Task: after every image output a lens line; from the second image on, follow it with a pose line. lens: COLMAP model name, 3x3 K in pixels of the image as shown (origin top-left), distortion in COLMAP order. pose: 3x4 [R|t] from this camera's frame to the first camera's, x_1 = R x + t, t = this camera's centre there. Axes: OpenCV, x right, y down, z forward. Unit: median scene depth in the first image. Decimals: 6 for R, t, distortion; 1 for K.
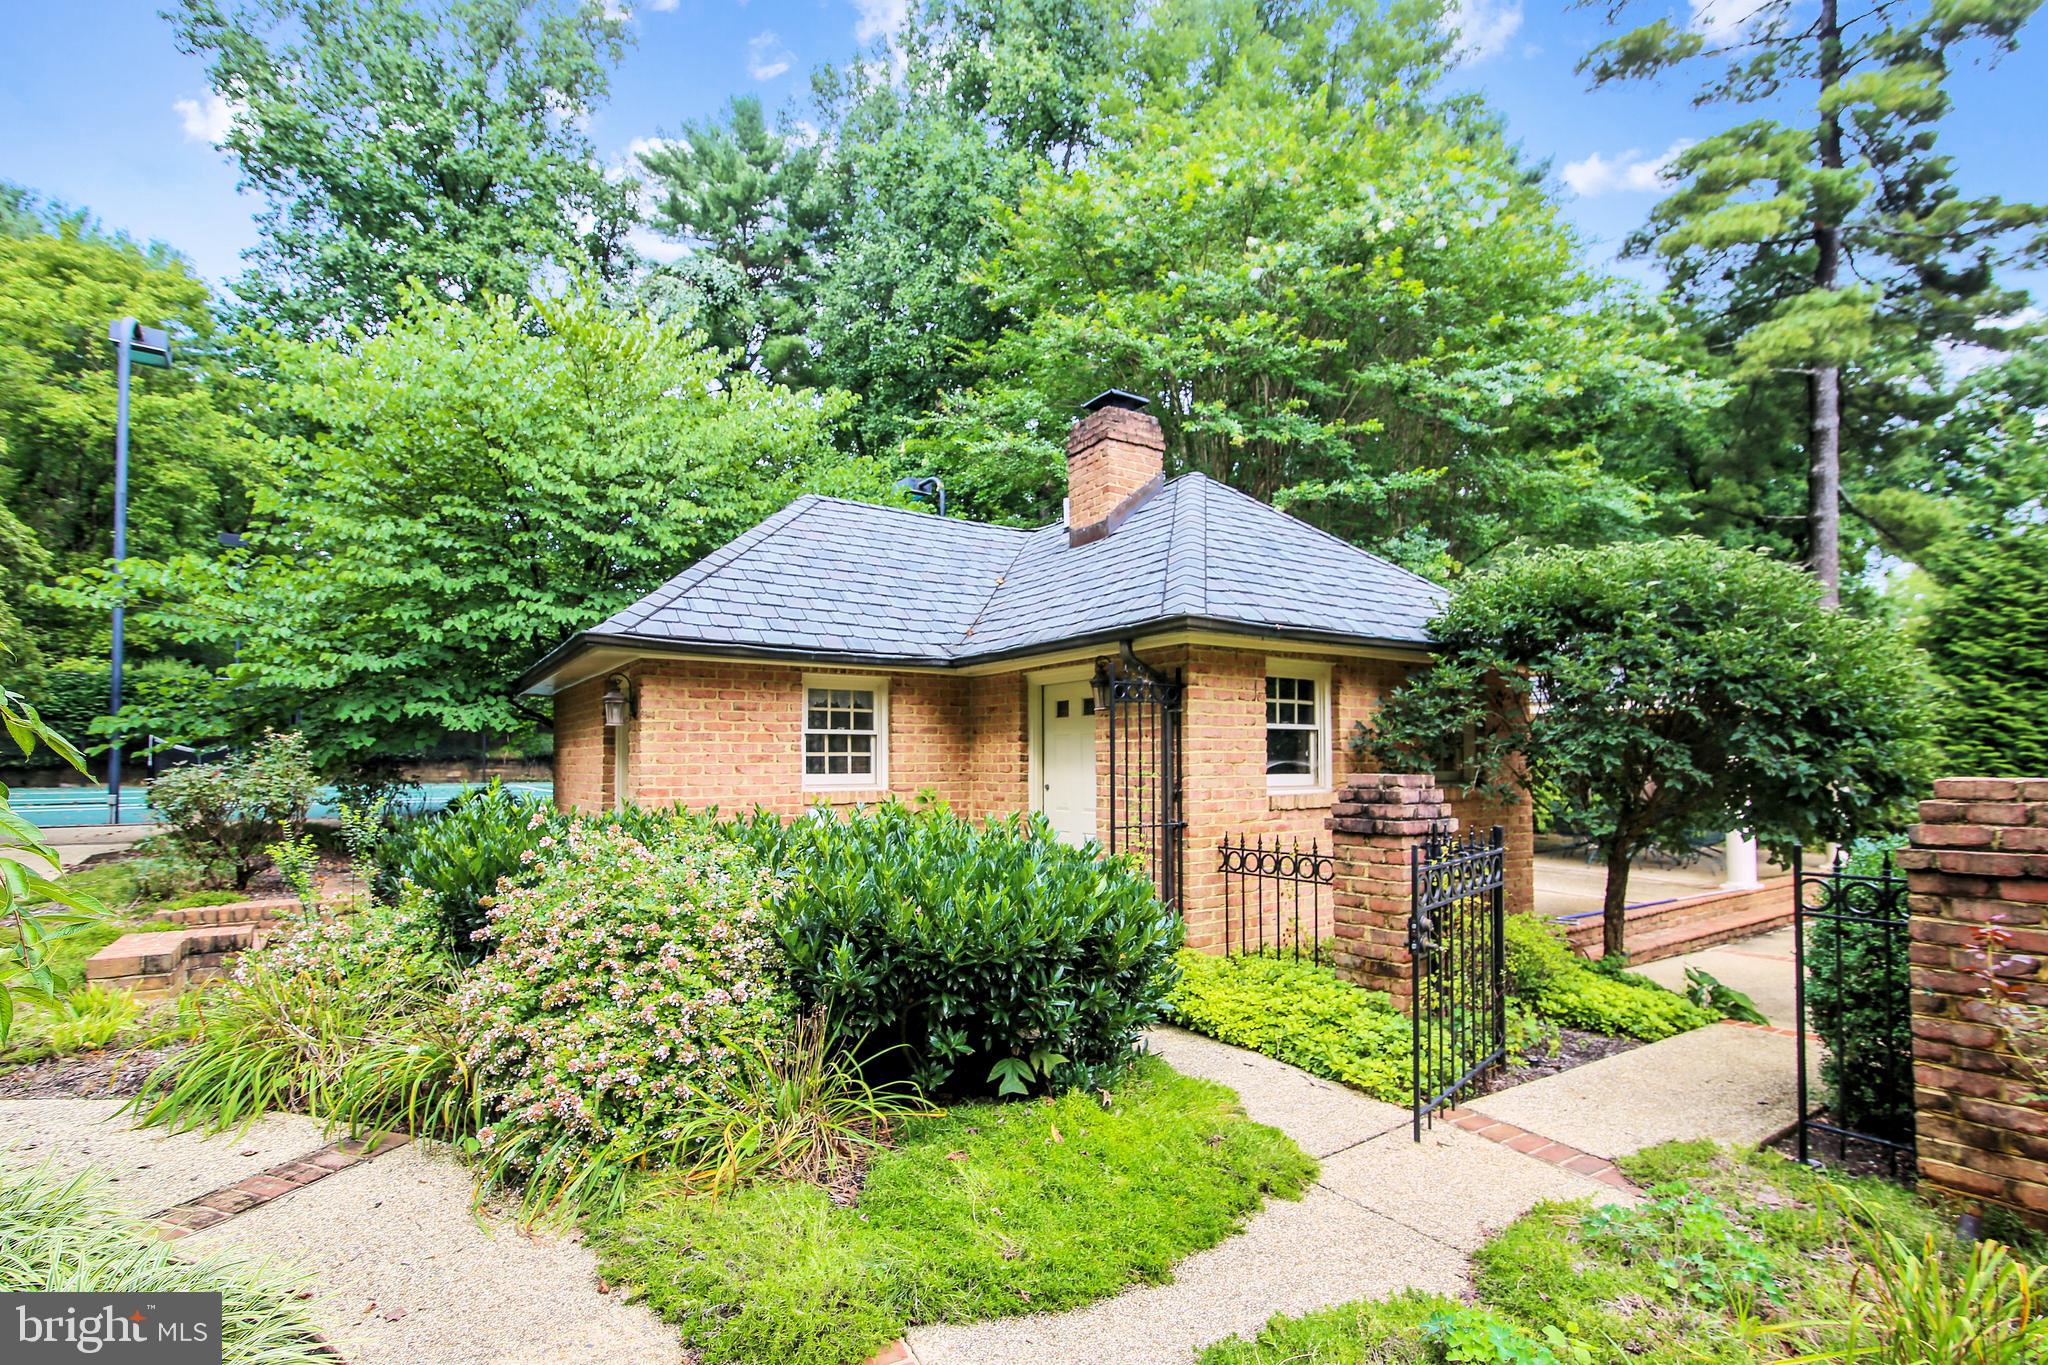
lens RADIAL K [[957.4, 0, 1043.6], [0, 957.4, 745.3], [0, 0, 1]] dist [-0.000250, -0.000295]
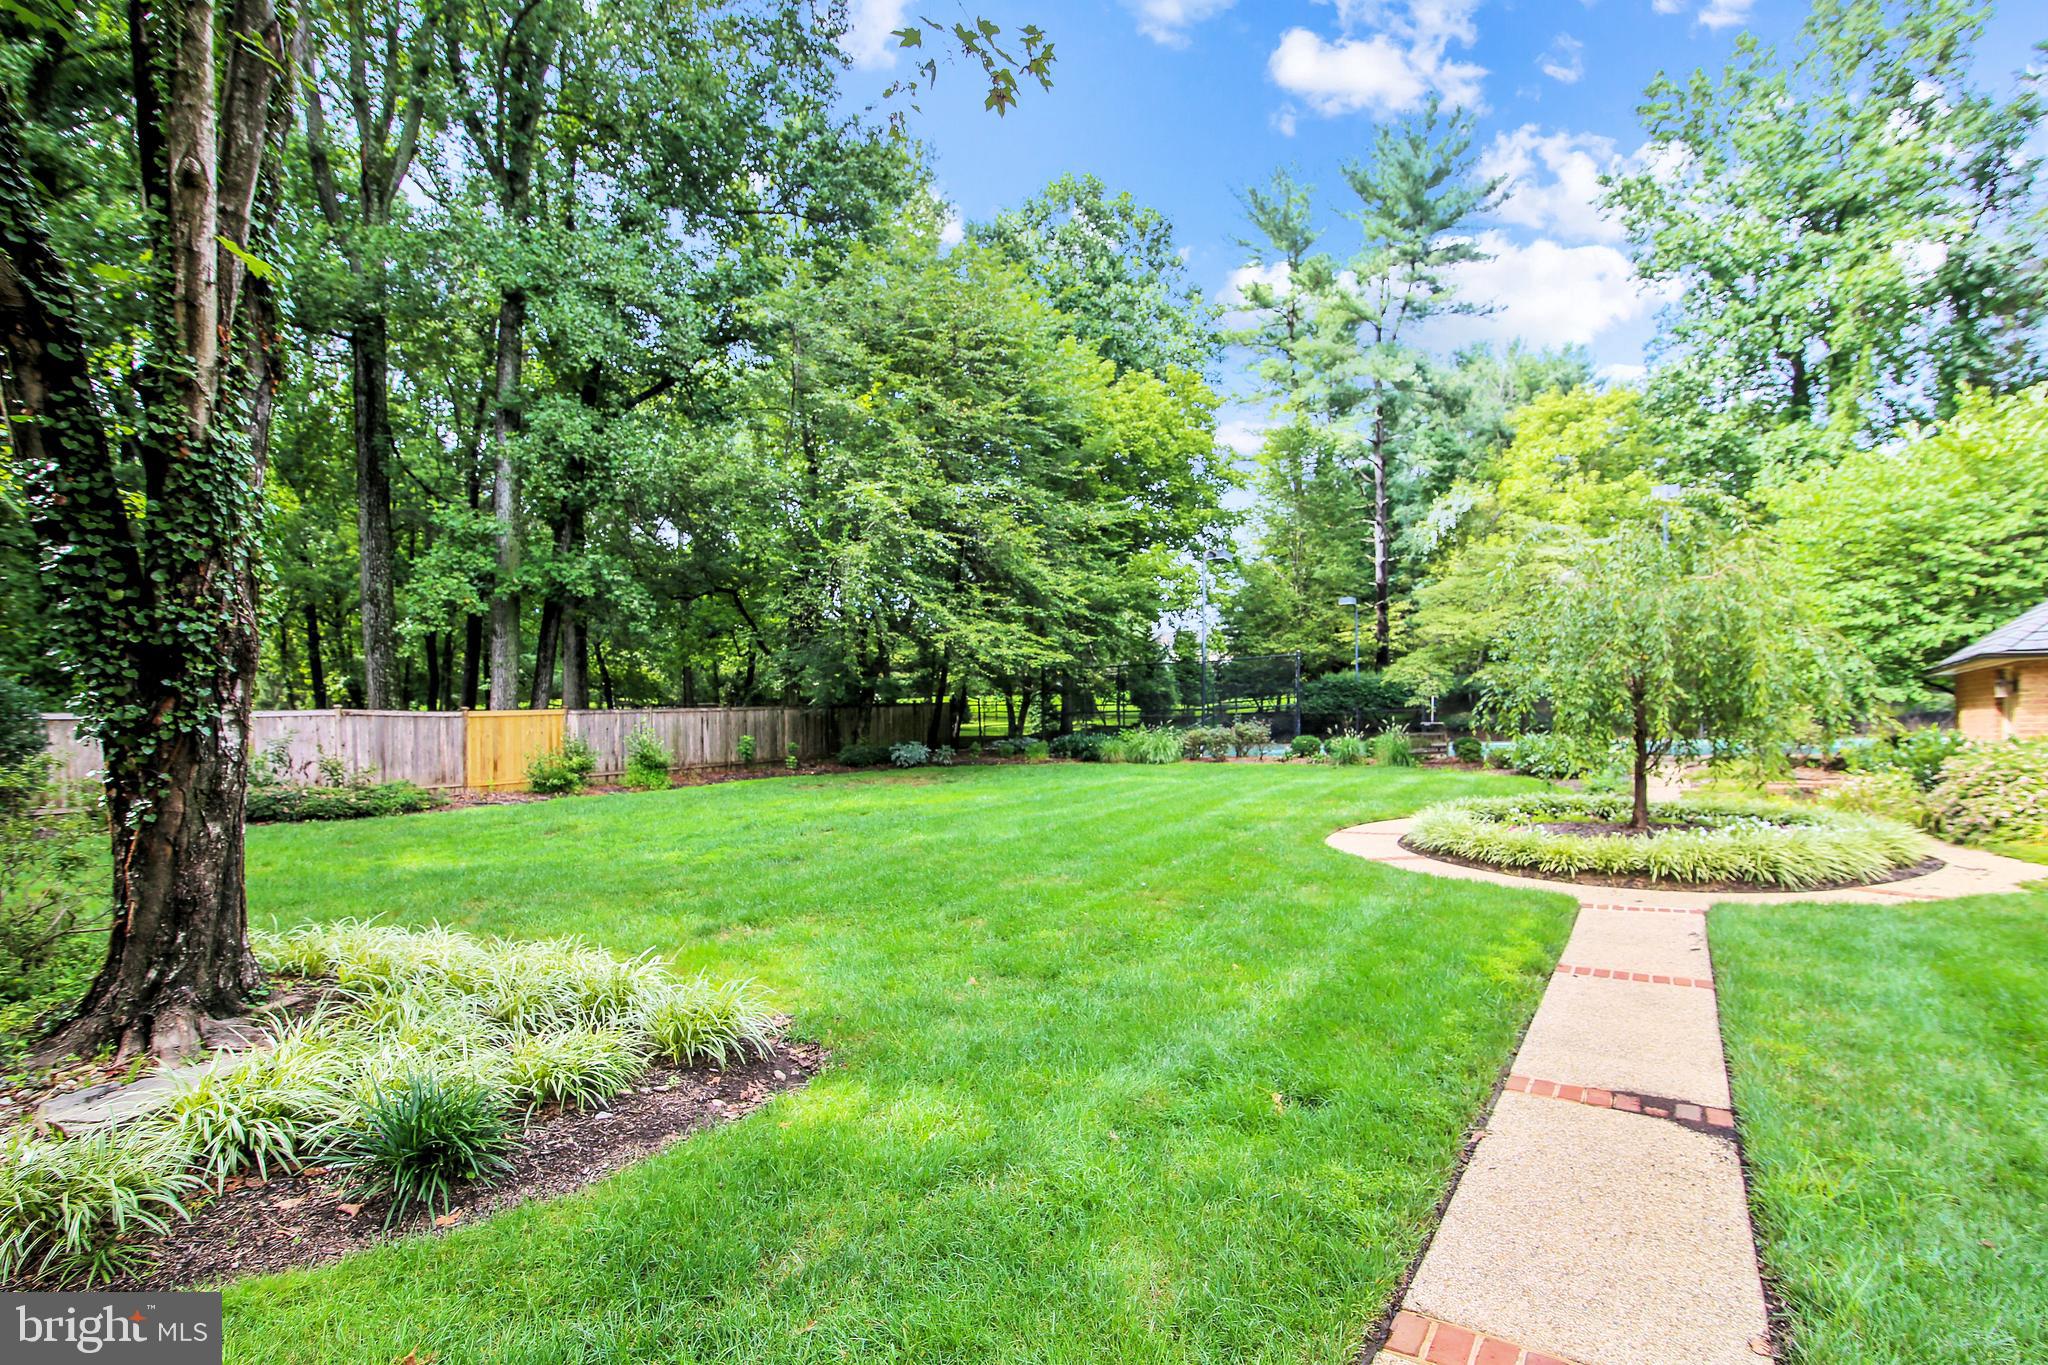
lens RADIAL K [[957.4, 0, 1043.6], [0, 957.4, 745.3], [0, 0, 1]] dist [-0.000250, -0.000295]
pose [[0.346272, 0.005516, -0.938118, 0.555846], [0.030022, 0.999405, 0.016957, -0.011440], [0.937654, -0.034036, 0.345901, -1.188667]]
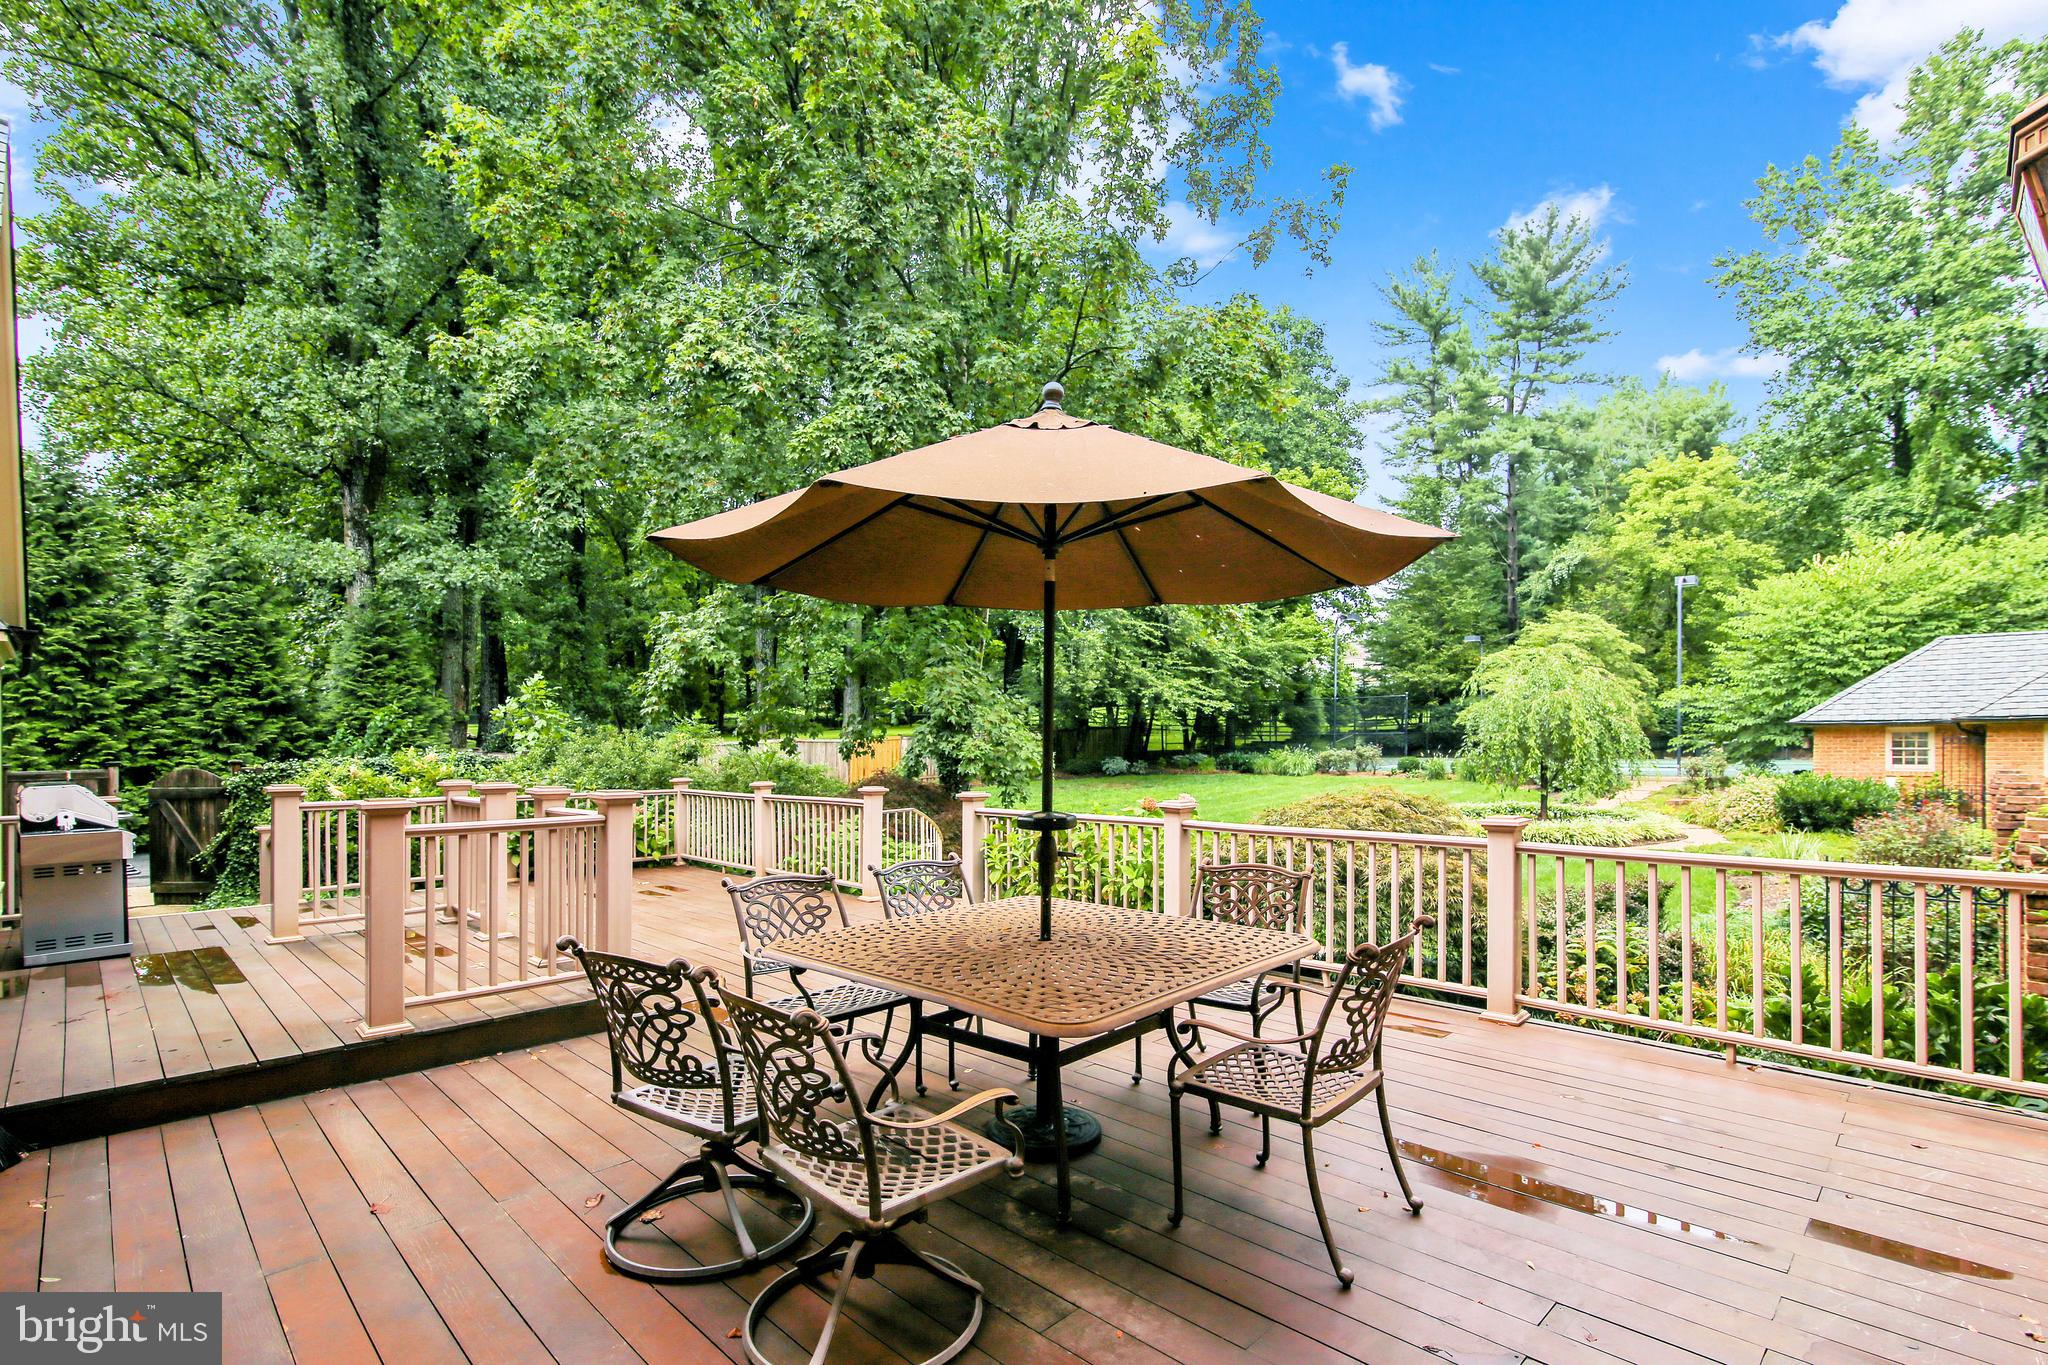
lens RADIAL K [[957.4, 0, 1043.6], [0, 957.4, 745.3], [0, 0, 1]] dist [-0.000250, -0.000295]
pose [[0.181228, 0.006826, -0.983417, 1.795850], [0.022426, 0.999687, 0.011072, -0.098635], [0.983185, -0.024061, 0.181018, -1.658583]]
